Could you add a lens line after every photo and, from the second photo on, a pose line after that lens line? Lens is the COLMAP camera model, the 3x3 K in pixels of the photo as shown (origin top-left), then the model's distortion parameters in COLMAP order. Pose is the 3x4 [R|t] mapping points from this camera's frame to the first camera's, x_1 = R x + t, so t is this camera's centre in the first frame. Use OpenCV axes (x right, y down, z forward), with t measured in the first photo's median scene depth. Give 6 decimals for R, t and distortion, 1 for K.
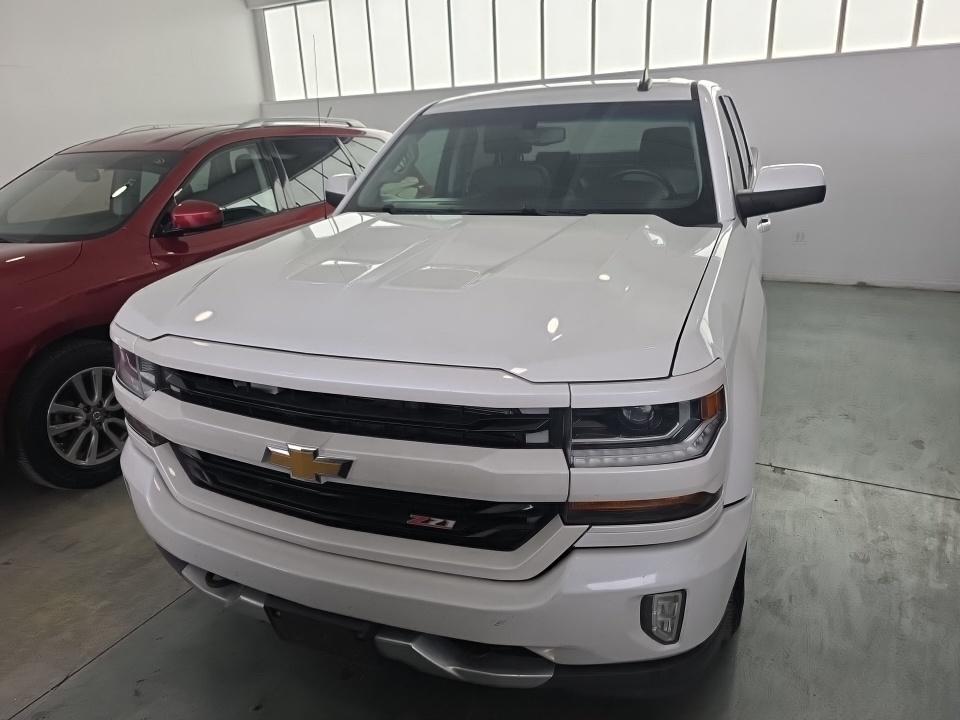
lens RADIAL K [[702.6, 0, 475.0], [0, 702.6, 354.5], [0, 0, 1]] dist [0.053326, -0.022735]
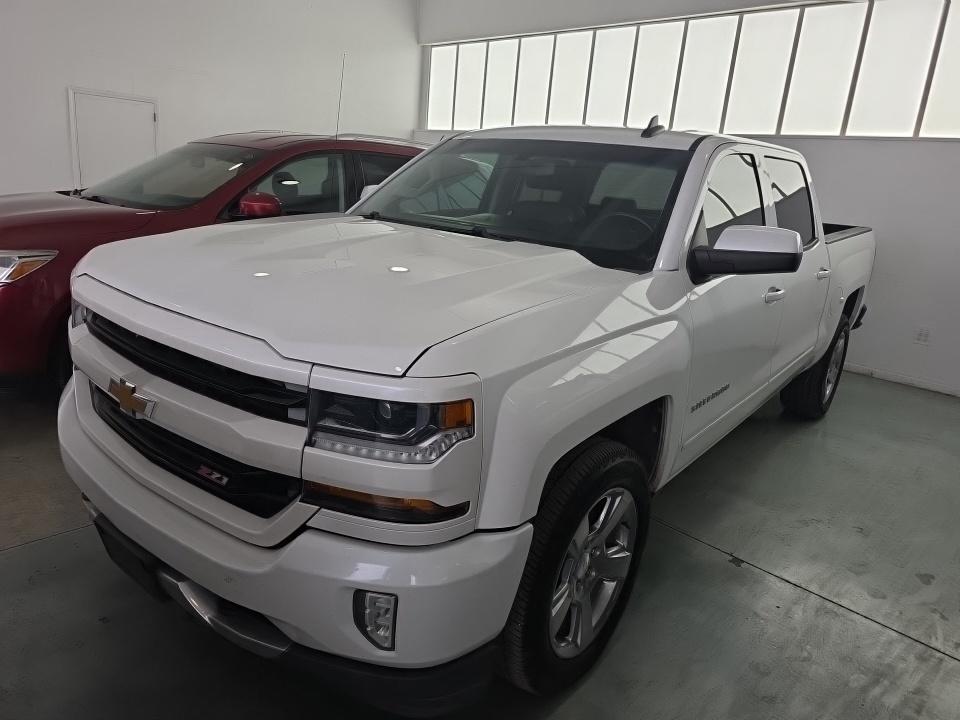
lens RADIAL K [[702.6, 0, 471.4], [0, 702.6, 356.2], [0, 0, 1]] dist [0.053326, -0.022735]
pose [[0.946356, 0.191357, -0.260370, 0.399338], [-0.206993, 0.977760, -0.033753, 0.010458], [0.248121, 0.085837, 0.964919, 0.027268]]
